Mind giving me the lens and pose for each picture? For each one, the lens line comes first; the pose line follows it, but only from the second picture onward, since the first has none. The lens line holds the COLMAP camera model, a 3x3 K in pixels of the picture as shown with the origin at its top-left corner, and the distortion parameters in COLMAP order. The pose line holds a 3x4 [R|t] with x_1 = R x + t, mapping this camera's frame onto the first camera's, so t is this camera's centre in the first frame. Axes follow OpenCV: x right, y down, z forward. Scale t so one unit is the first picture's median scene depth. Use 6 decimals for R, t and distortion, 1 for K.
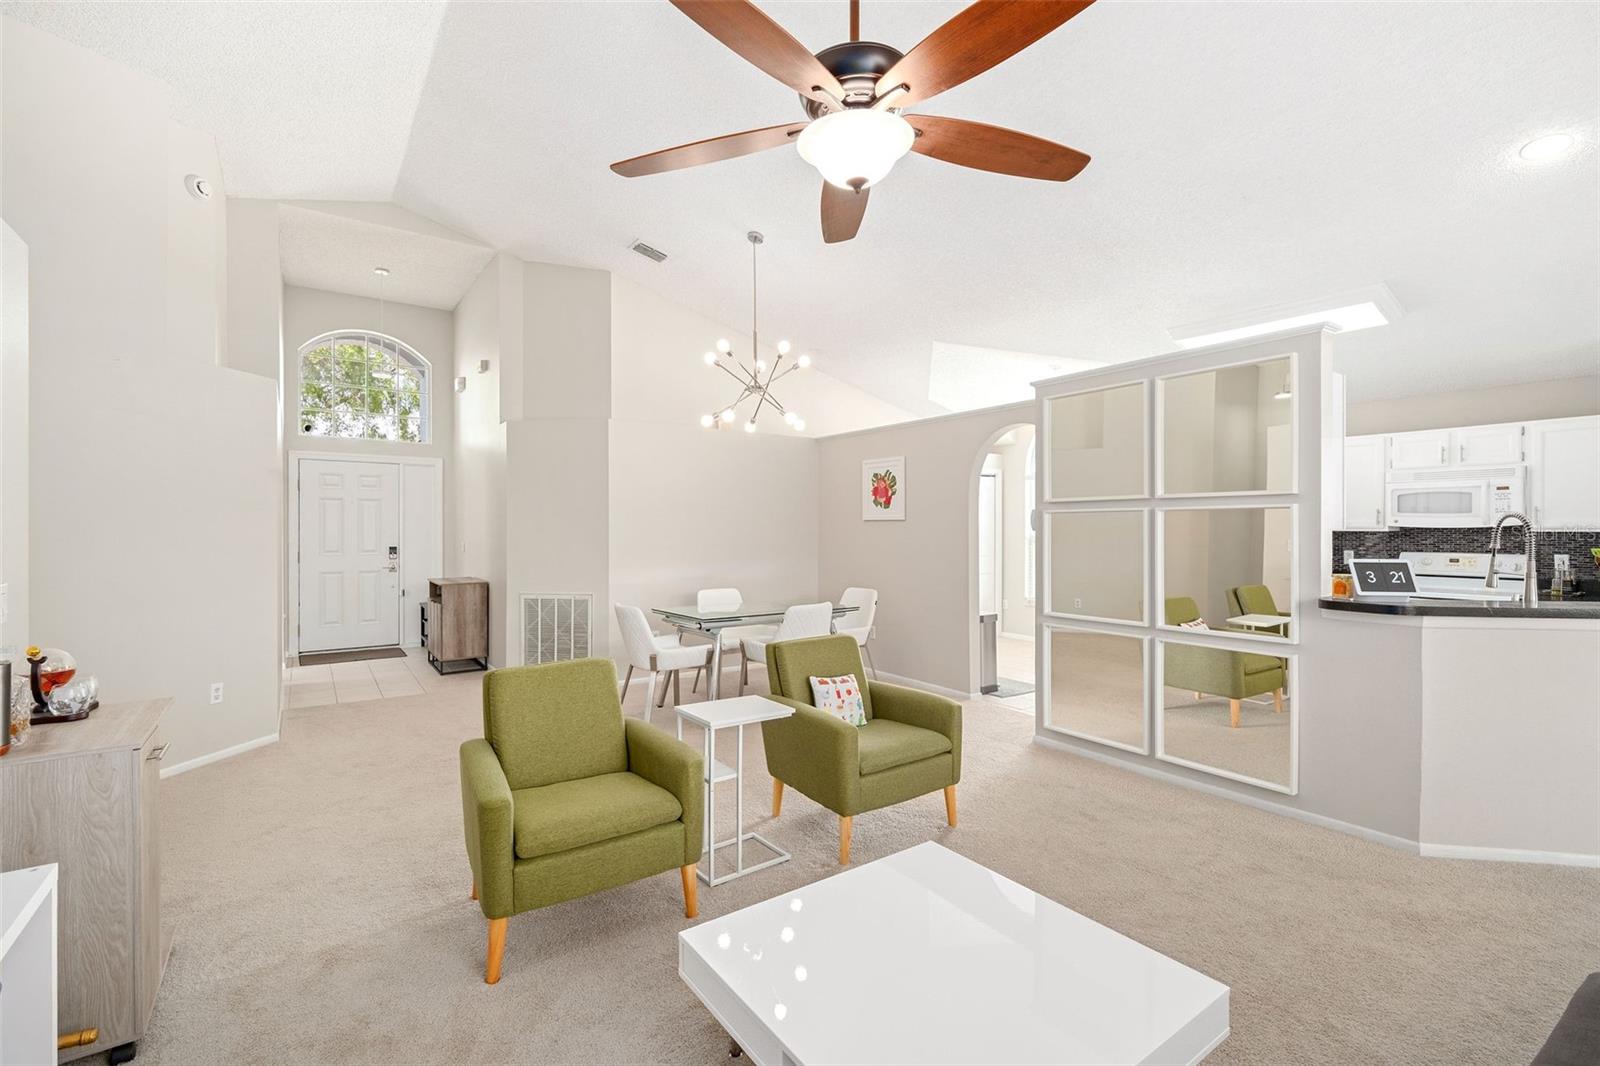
lens RADIAL K [[706.1, 0, 800.0], [0, 706.1, 533.0], [0, 0, 1]] dist [0.000397, -0.000056]
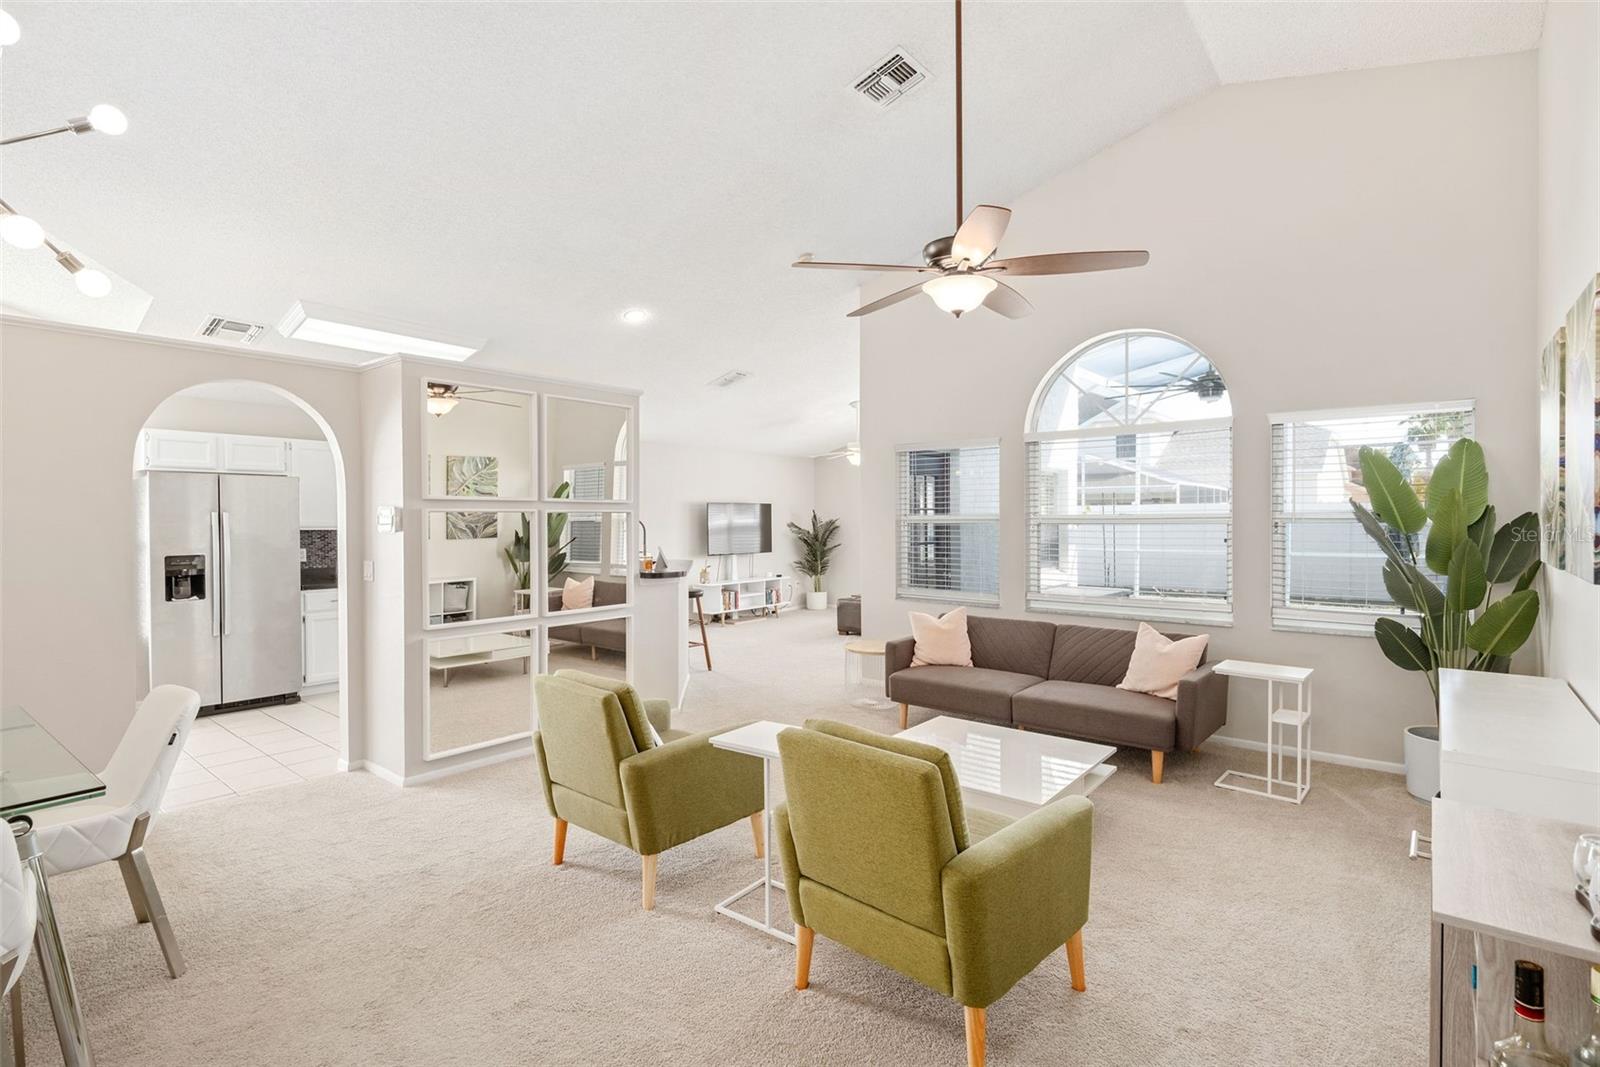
lens RADIAL K [[739.4, 0, 797.1], [0, 739.4, 527.7], [0, 0, 1]] dist [-0.016878, -0.000092]
pose [[-0.238384, -0.005476, 0.971155, -0.523483], [0.008325, 0.999936, 0.007682, -0.010101], [-0.971135, 0.009916, -0.238323, 0.639838]]
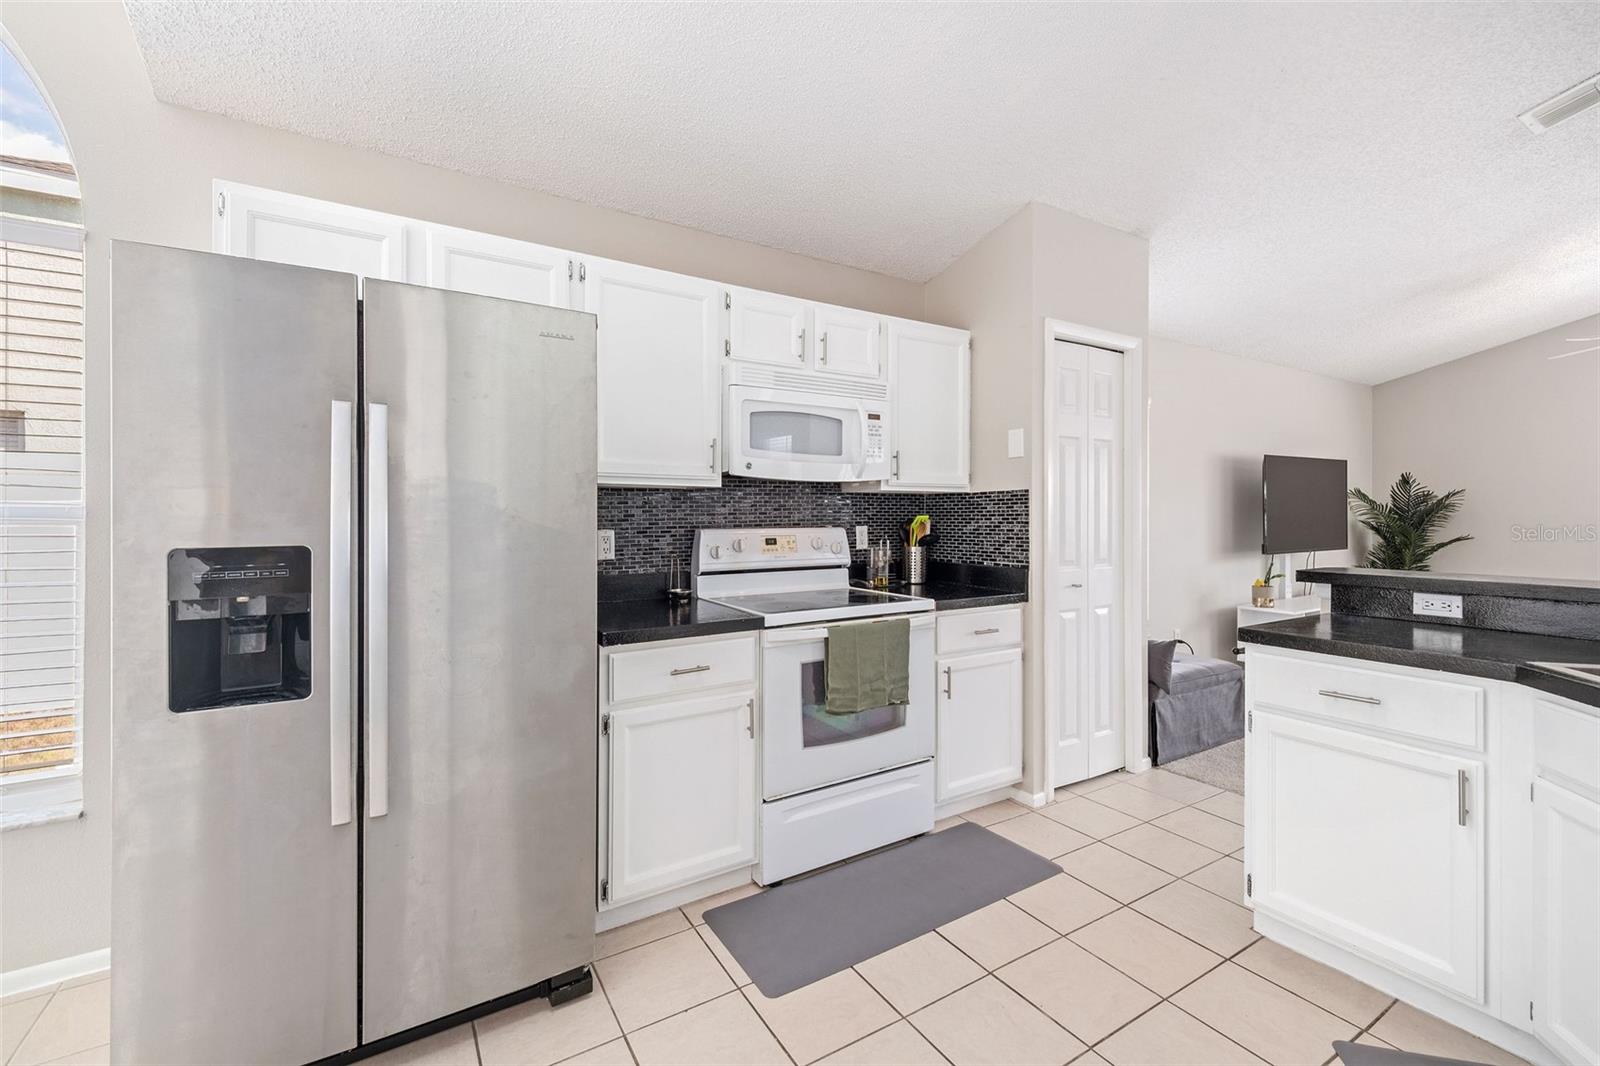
lens RADIAL K [[672.4, 0, 797.9], [0, 672.4, 512.3], [0, 0, 1]] dist [-0.001190, -0.000190]
pose [[0.069033, -0.001583, 0.997613, 0.406491], [0.002664, 0.999995, 0.001402, 0.015525], [-0.997611, 0.002561, 0.069037, 0.983646]]
